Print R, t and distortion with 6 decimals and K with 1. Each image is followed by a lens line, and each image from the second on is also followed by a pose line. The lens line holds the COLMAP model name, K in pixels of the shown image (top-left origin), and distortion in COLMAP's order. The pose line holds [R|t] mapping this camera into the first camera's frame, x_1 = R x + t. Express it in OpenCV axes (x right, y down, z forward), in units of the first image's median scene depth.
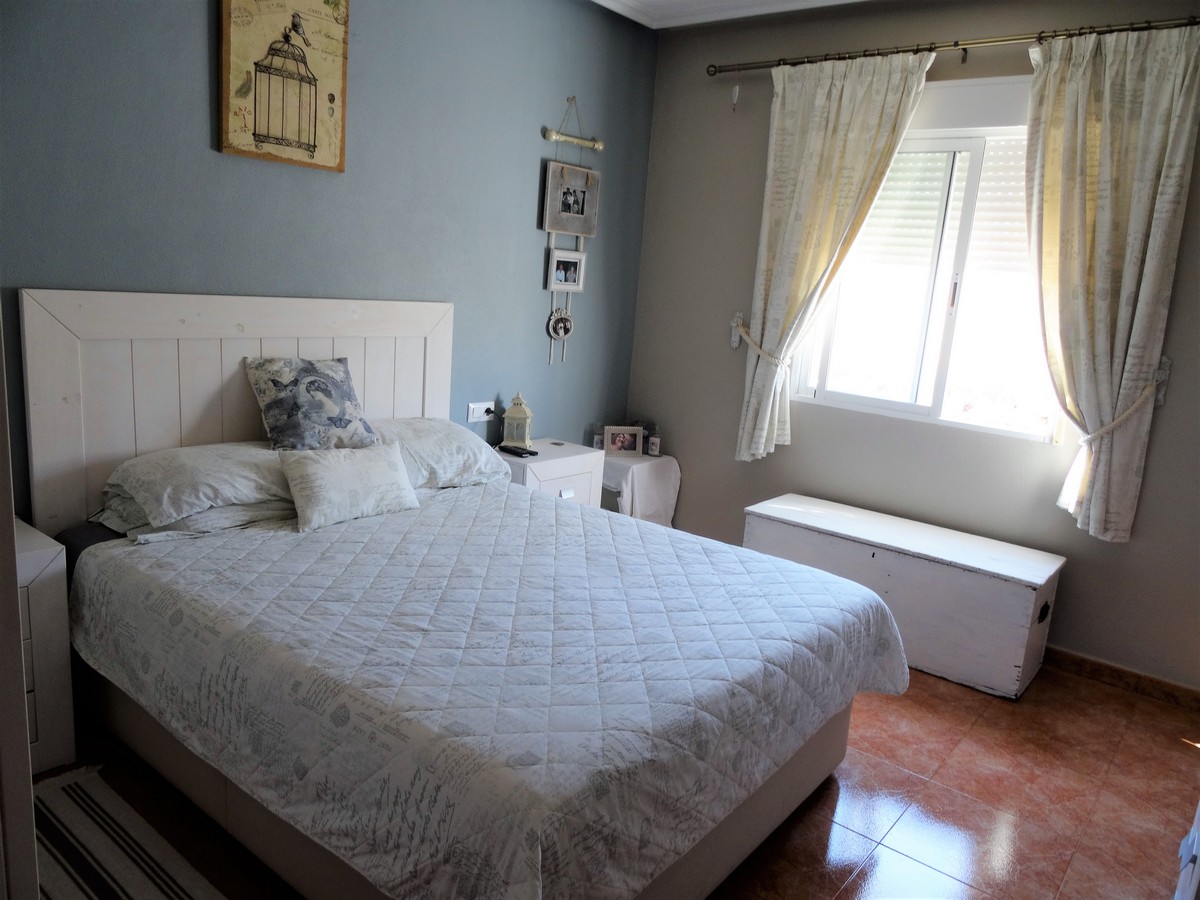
lens RADIAL K [[857.0, 0, 601.1], [0, 857.0, 448.8], [0, 0, 1]] dist [-0.003485, -0.002325]
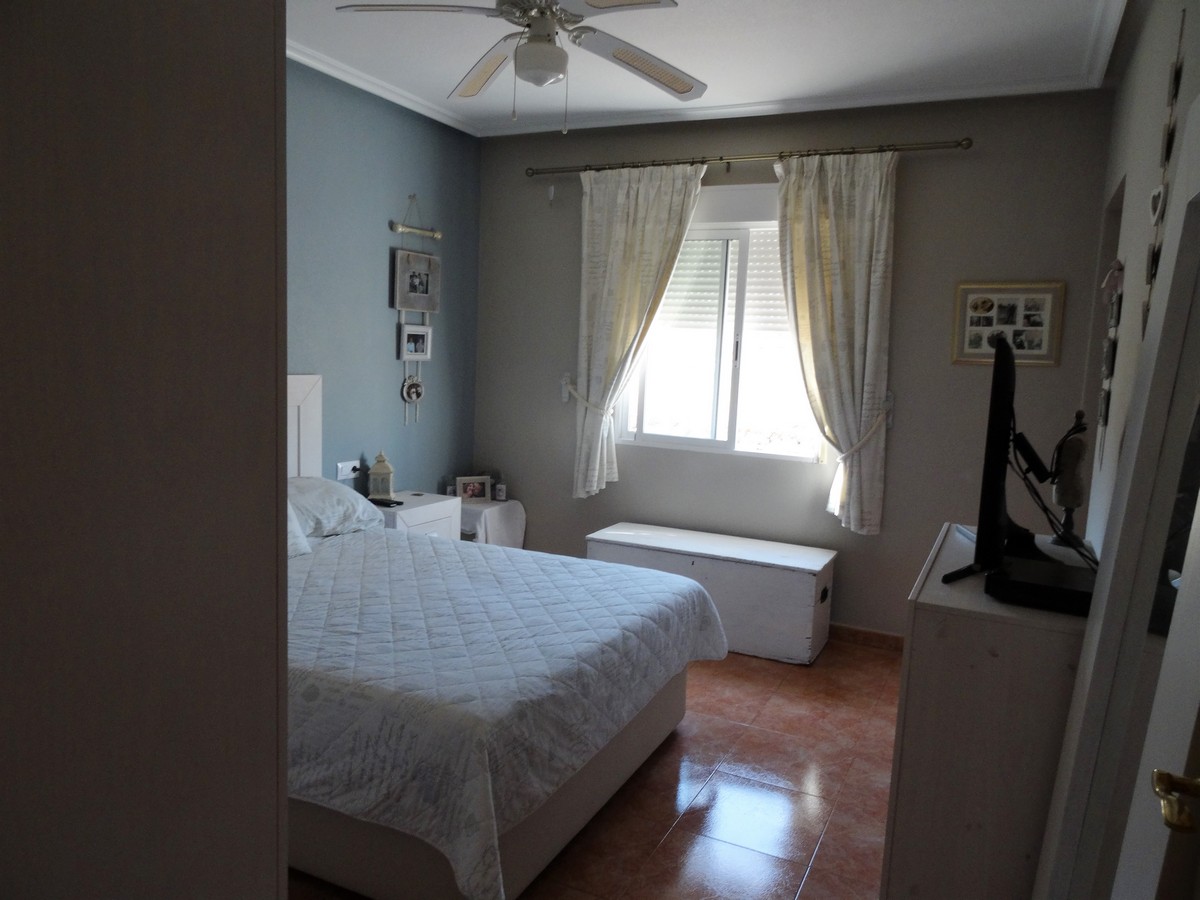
lens RADIAL K [[857.0, 0, 601.1], [0, 857.0, 448.8], [0, 0, 1]] dist [-0.003485, -0.002325]
pose [[0.974957, -0.061640, 0.213679, -0.074036], [0.076864, 0.995006, -0.063684, 0.034379], [-0.208686, 0.078513, 0.974826, -0.214832]]
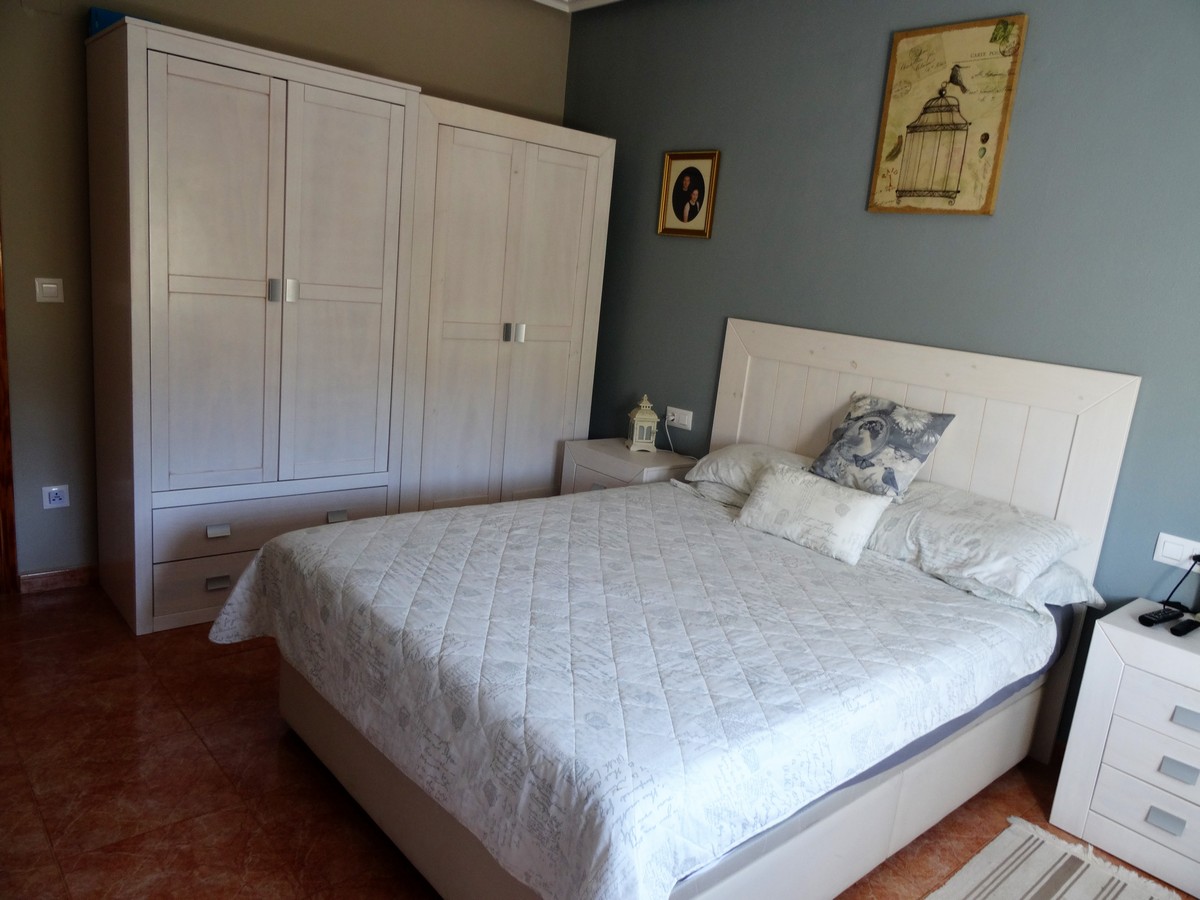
lens RADIAL K [[857.0, 0, 601.1], [0, 857.0, 448.8], [0, 0, 1]] dist [-0.003485, -0.002325]
pose [[-0.164219, 0.108976, -0.980386, 0.730388], [-0.305667, 0.939336, 0.155613, -0.110260], [0.937870, 0.325226, -0.120946, 0.853418]]
